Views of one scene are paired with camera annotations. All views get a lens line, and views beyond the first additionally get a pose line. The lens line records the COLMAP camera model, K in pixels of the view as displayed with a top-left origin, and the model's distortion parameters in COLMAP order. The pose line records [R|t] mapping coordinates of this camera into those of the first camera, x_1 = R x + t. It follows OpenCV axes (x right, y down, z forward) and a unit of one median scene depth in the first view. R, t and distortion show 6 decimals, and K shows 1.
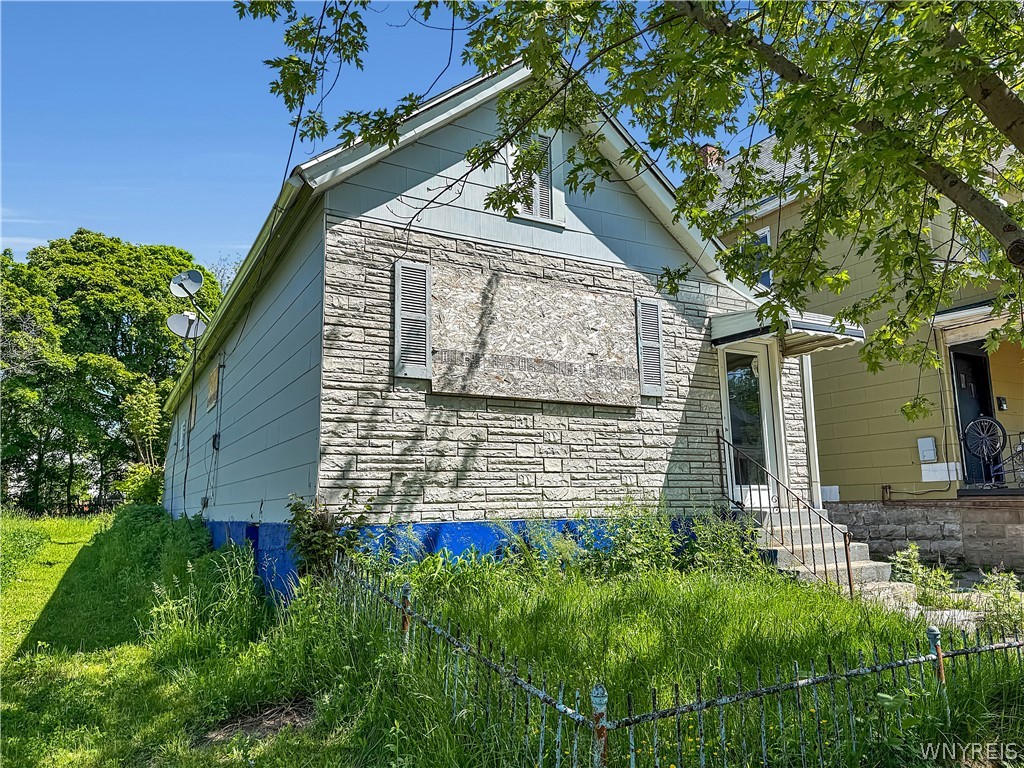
lens RADIAL K [[719.0, 0, 512.0], [0, 719.0, 384.0], [0, 0, 1]] dist [0.063258, -0.002073]
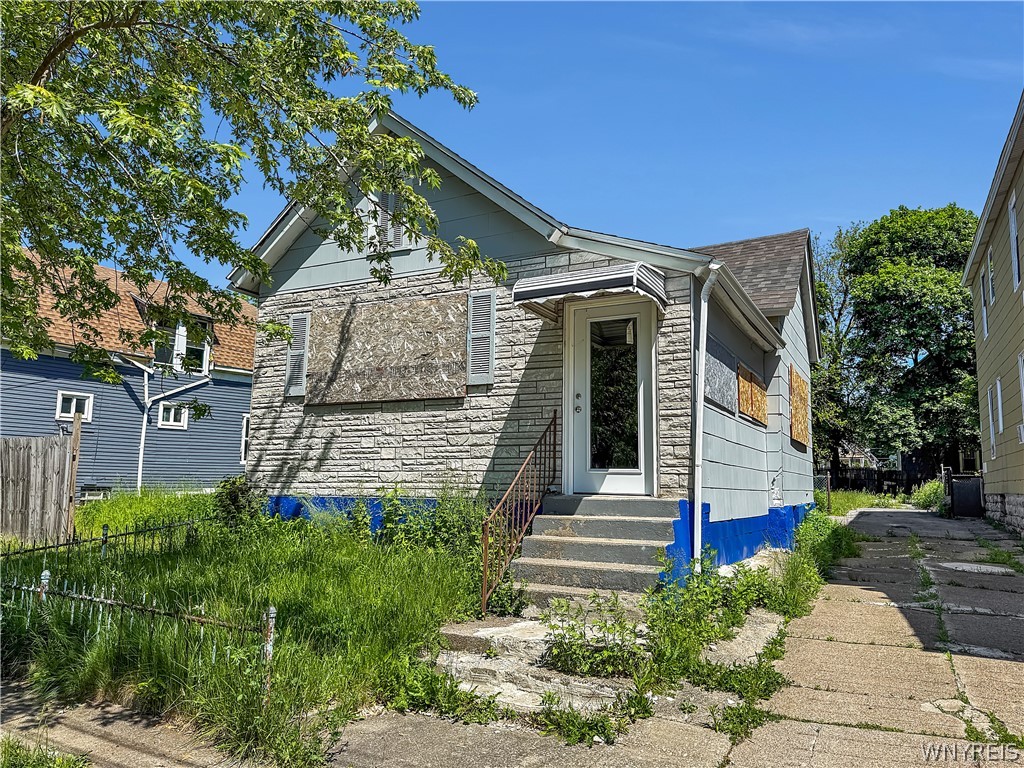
lens RADIAL K [[719.0, 0, 512.0], [0, 719.0, 384.0], [0, 0, 1]] dist [0.063258, -0.002073]
pose [[0.554144, -0.093524, -0.827150, 1.158905], [0.119336, 0.992330, -0.032252, 0.059021], [0.823822, -0.080836, 0.561054, 0.484488]]
